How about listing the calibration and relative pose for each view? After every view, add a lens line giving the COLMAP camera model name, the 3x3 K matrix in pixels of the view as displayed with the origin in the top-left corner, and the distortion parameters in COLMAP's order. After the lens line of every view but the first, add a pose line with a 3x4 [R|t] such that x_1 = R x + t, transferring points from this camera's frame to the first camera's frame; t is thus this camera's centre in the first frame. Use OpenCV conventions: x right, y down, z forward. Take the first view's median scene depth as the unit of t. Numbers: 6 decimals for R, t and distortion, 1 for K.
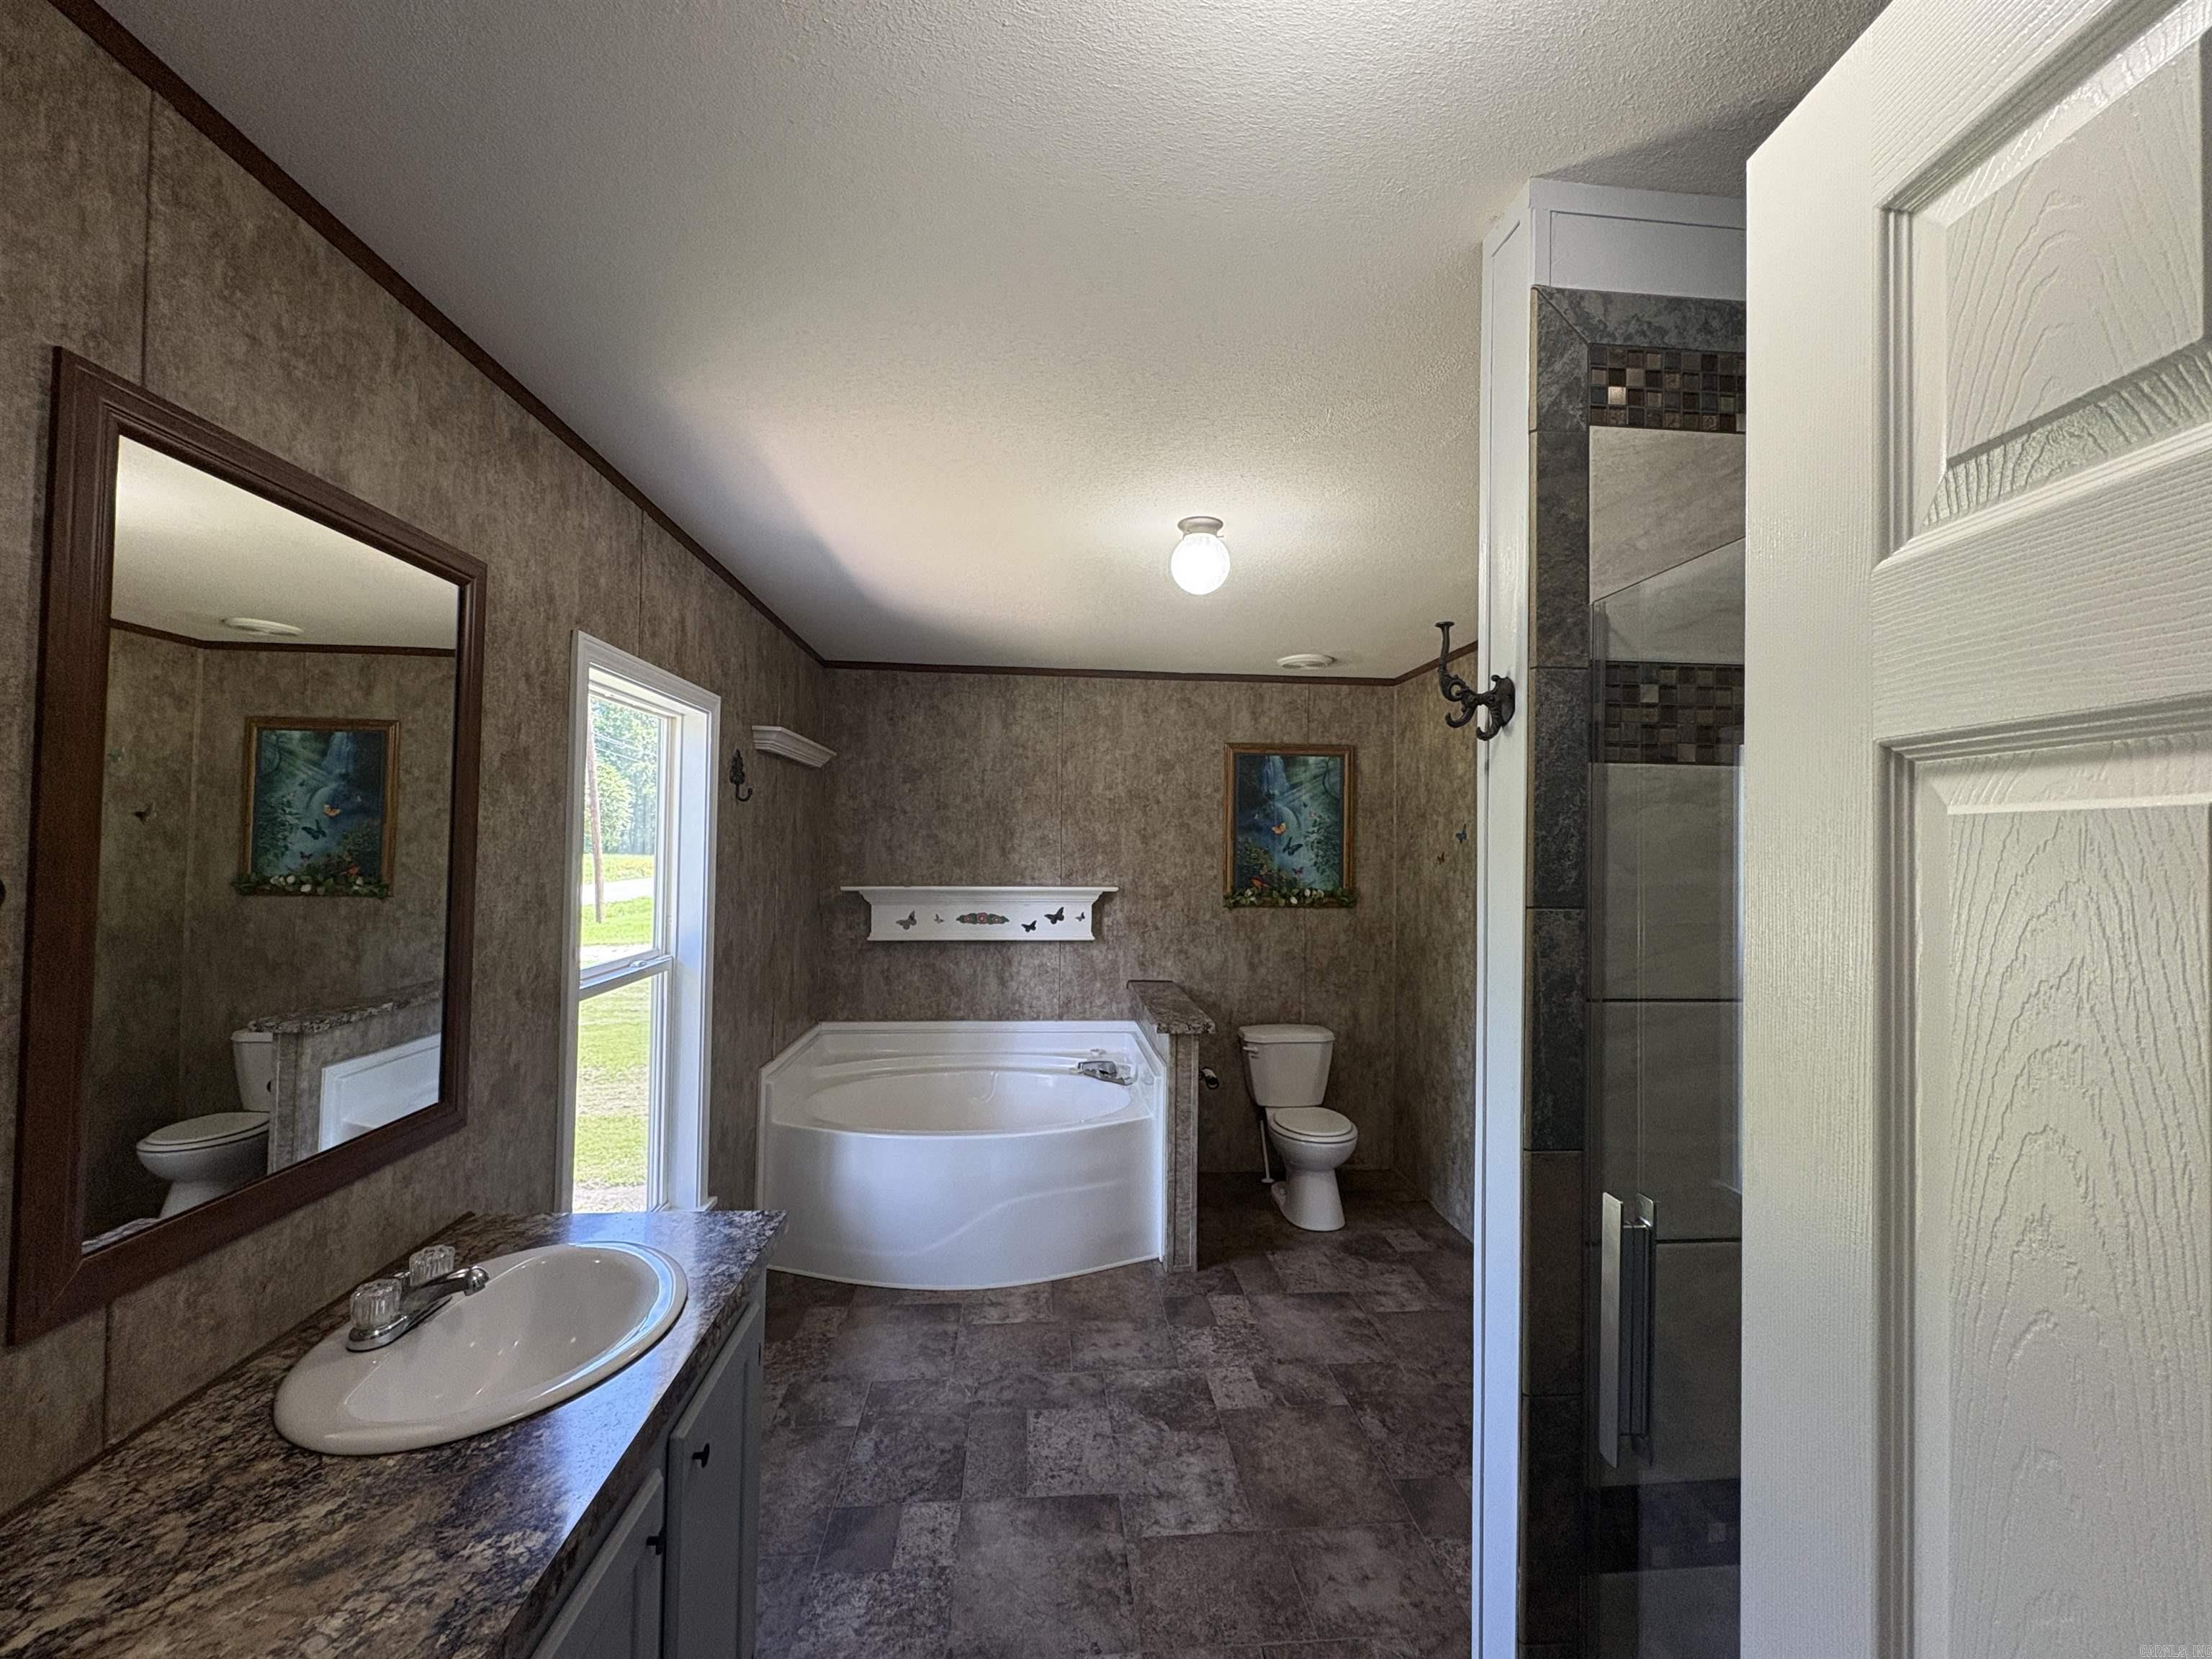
lens RADIAL K [[873.5, 0, 1105.4], [0, 873.5, 831.9], [0, 0, 1]] dist [0.000550, 0.000249]
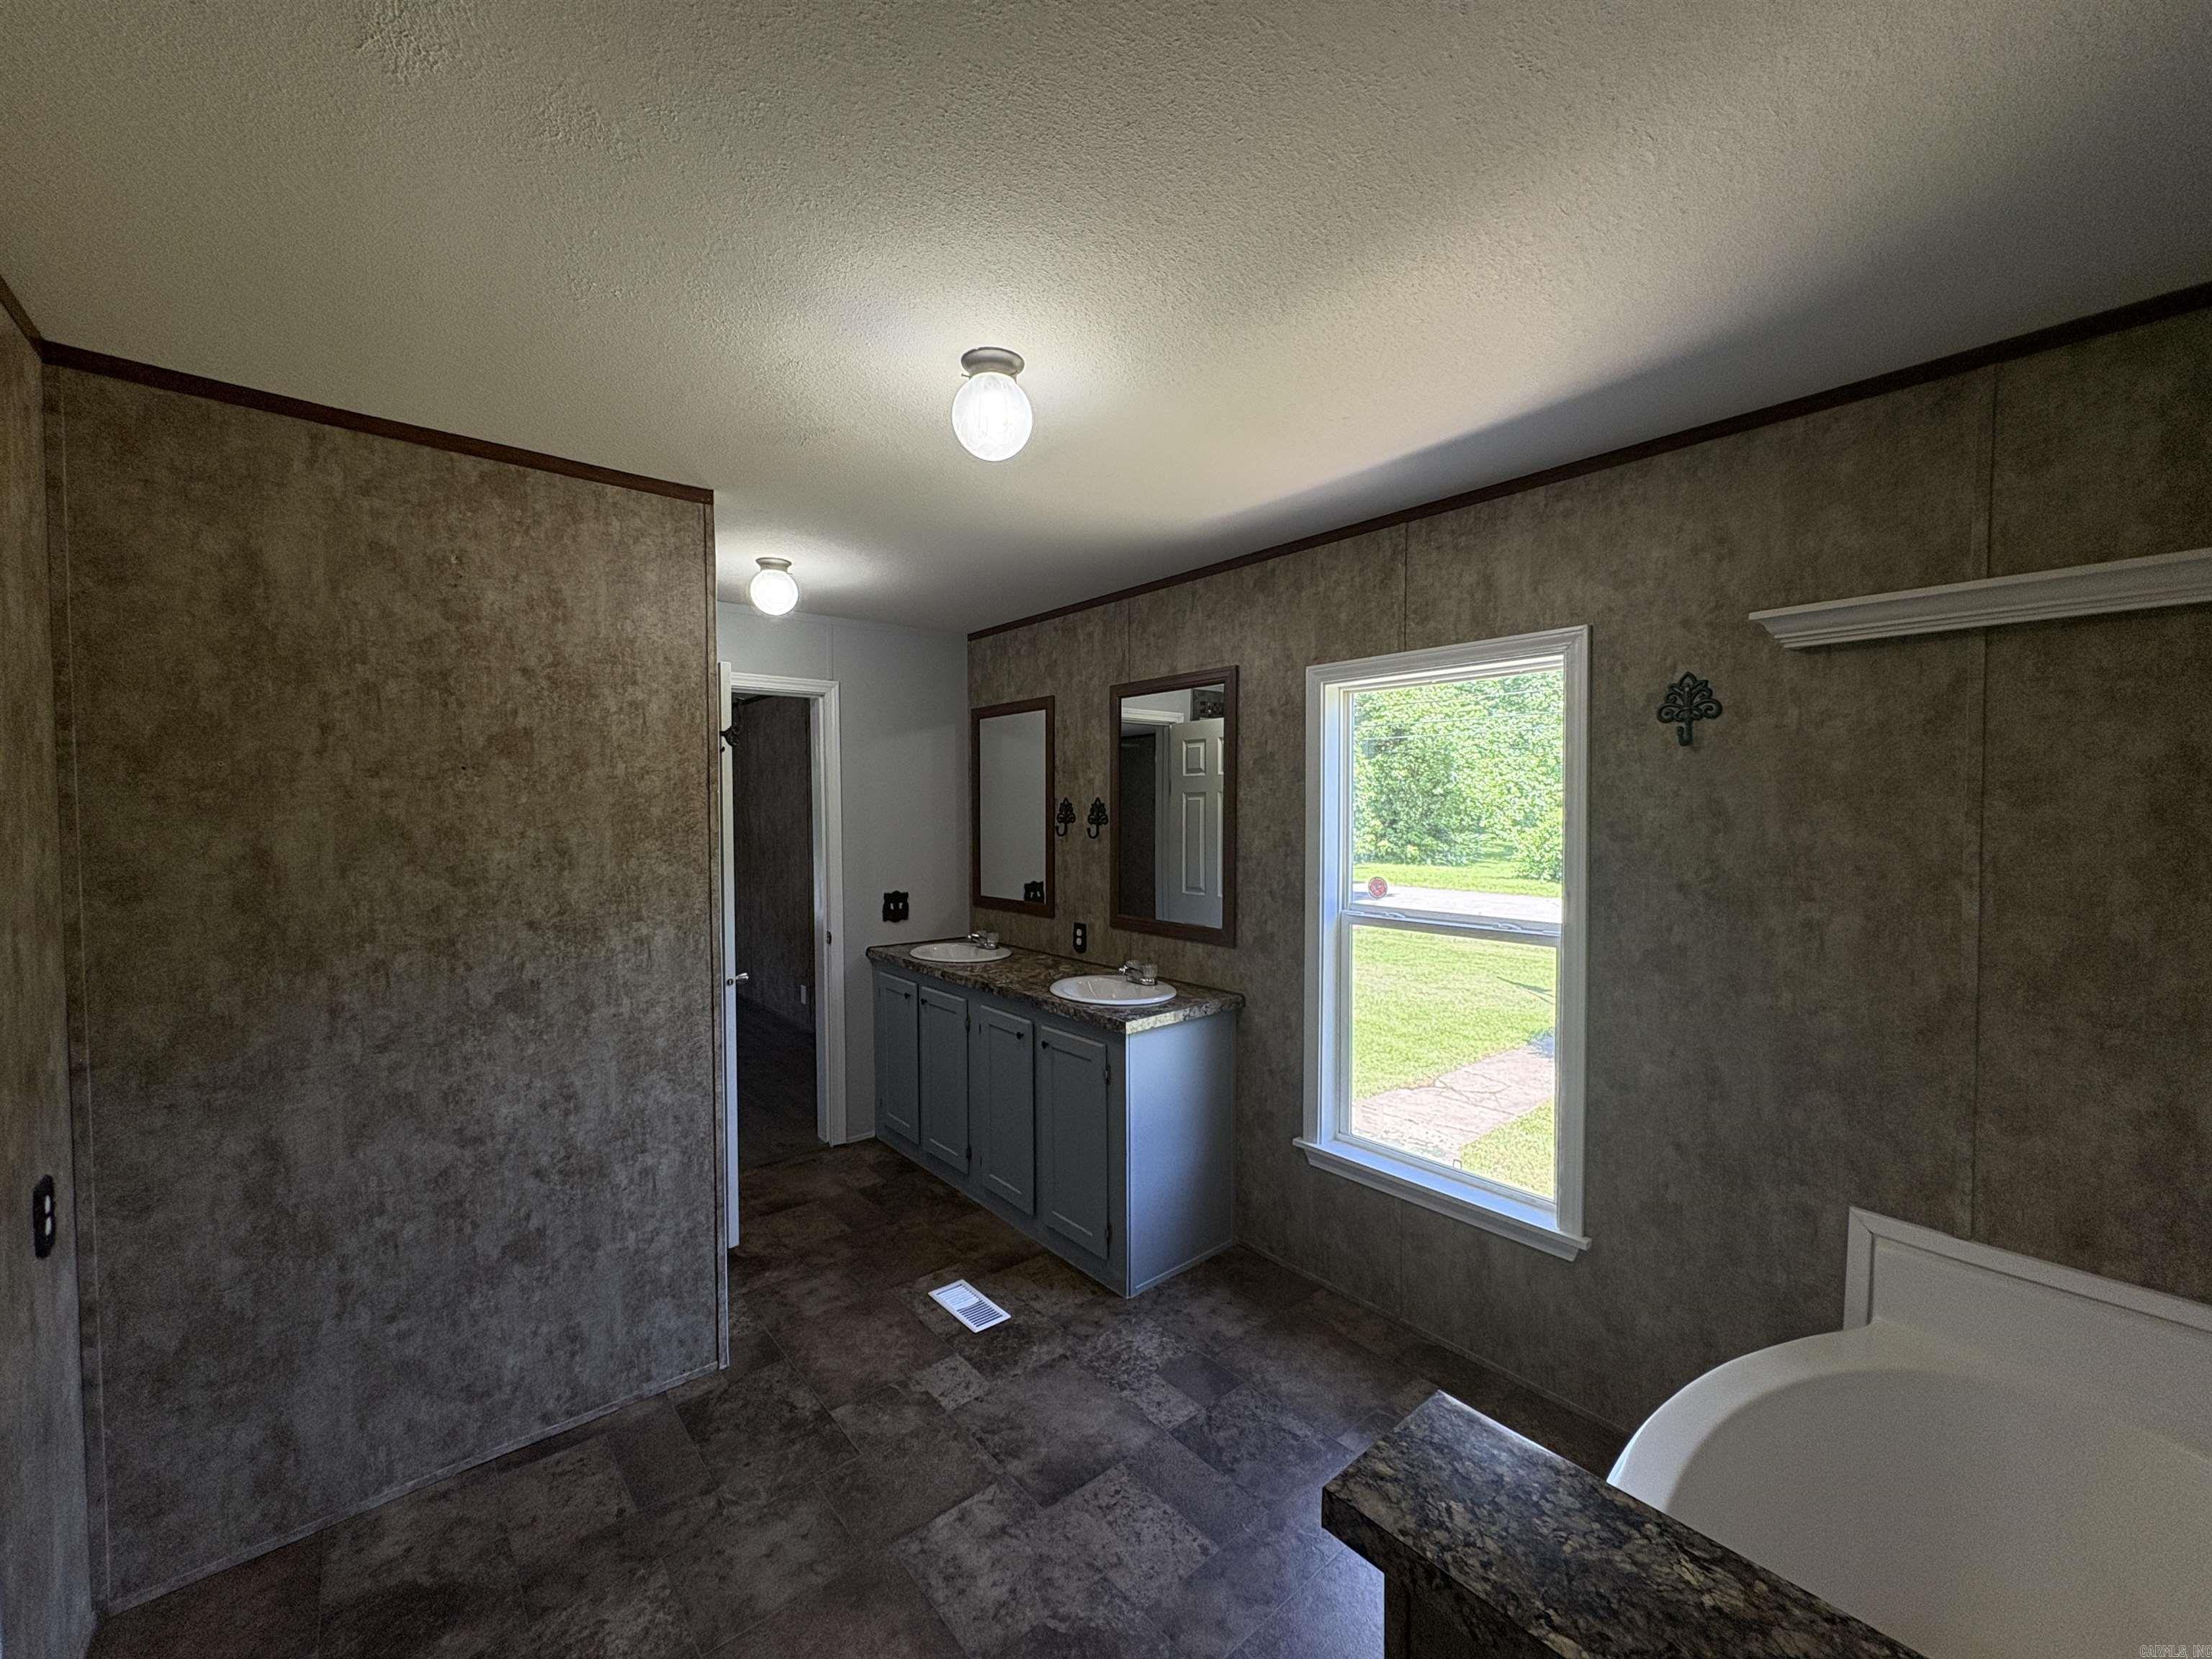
lens RADIAL K [[873.5, 0, 1105.4], [0, 873.5, 831.9], [0, 0, 1]] dist [0.000550, 0.000249]
pose [[-0.813723, 0.005962, -0.581222, 0.521736], [0.001052, 0.999961, 0.008784, 0.038996], [0.581251, 0.006536, -0.813698, 1.884730]]
